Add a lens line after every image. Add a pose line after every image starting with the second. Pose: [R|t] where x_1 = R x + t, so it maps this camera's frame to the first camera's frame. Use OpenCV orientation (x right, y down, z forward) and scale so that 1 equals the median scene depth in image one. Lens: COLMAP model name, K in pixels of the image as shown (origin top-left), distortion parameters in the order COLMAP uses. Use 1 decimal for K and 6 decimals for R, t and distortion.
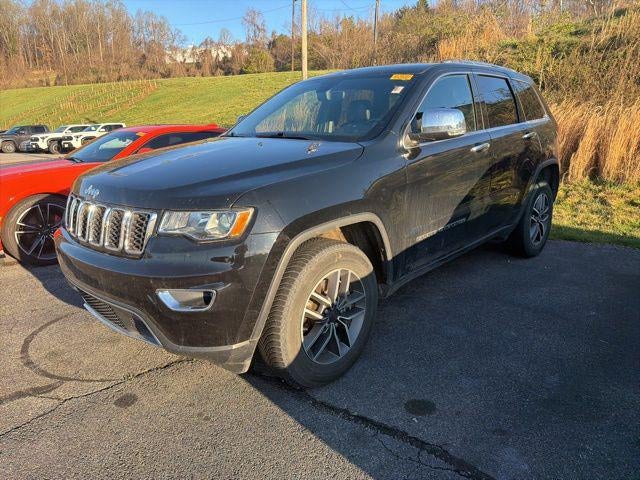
lens RADIAL K [[453.7, 0, 317.9], [0, 453.7, 237.2], [0, 0, 1]] dist [0.018527, -0.023318]
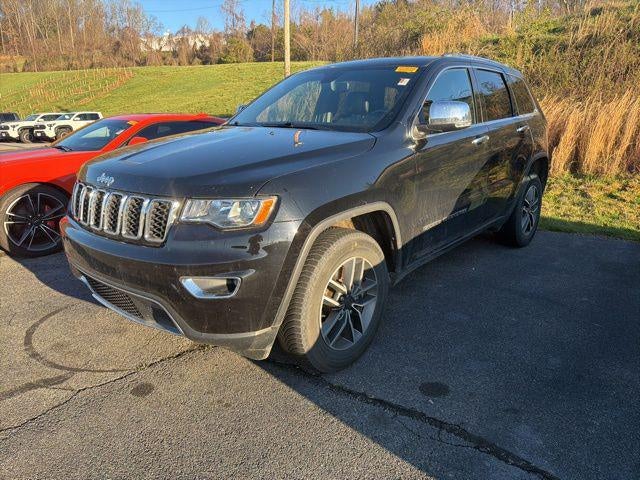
lens RADIAL K [[453.7, 0, 325.0], [0, 453.7, 236.2], [0, 0, 1]] dist [0.018527, -0.023318]
pose [[0.998151, -0.001480, 0.060762, -0.061684], [0.000626, 0.999901, 0.014066, 0.006784], [-0.060777, -0.014002, 0.998053, -0.010442]]
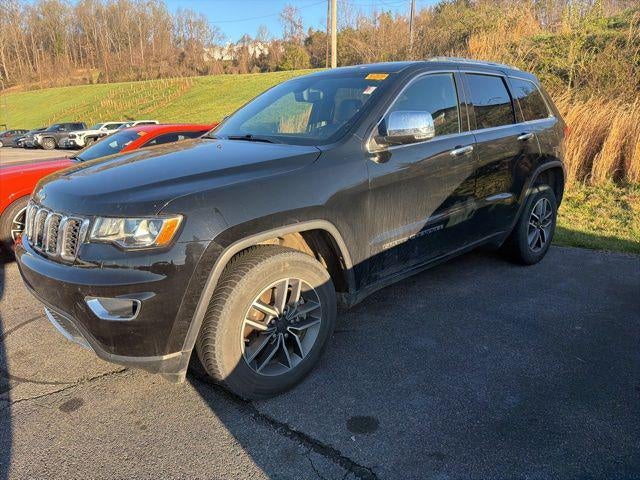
lens RADIAL K [[453.7, 0, 323.7], [0, 453.7, 241.8], [0, 0, 1]] dist [0.018527, -0.023318]
pose [[0.997852, 0.016589, -0.063378, 0.140880], [-0.015586, 0.999746, 0.016293, -0.018594], [0.063632, -0.015270, 0.997857, 0.031883]]
